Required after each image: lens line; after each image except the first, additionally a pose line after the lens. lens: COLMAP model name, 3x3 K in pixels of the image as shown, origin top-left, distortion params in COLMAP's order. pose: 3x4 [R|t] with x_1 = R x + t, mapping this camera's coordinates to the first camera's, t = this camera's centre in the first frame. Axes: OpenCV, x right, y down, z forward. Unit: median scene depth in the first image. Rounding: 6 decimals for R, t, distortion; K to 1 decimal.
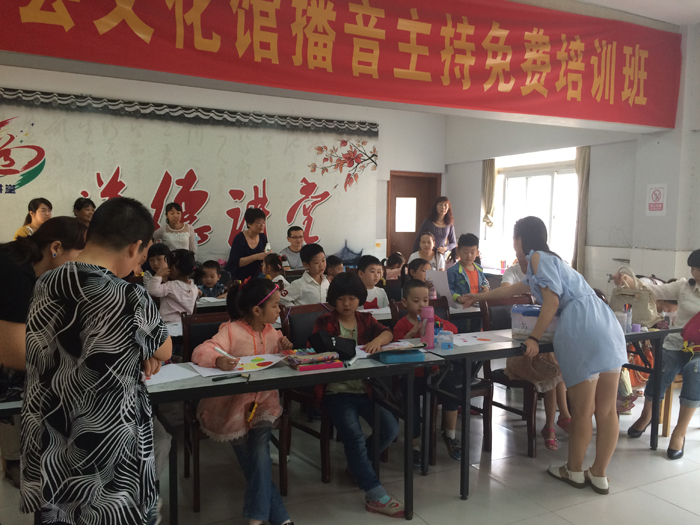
lens RADIAL K [[596.7, 0, 348.1], [0, 596.7, 260.5], [0, 0, 1]] dist [0.087949, -0.110329]
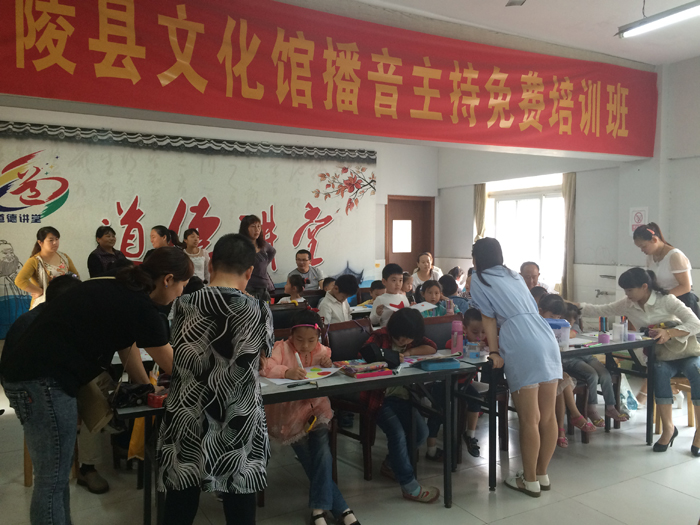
lens RADIAL K [[596.7, 0, 351.5], [0, 596.7, 260.1], [0, 0, 1]] dist [0.087949, -0.110329]
pose [[0.999103, -0.014639, 0.039747, -0.067460], [0.015976, 0.999310, -0.033532, -0.002090], [-0.039229, 0.034137, 0.998647, -0.087033]]
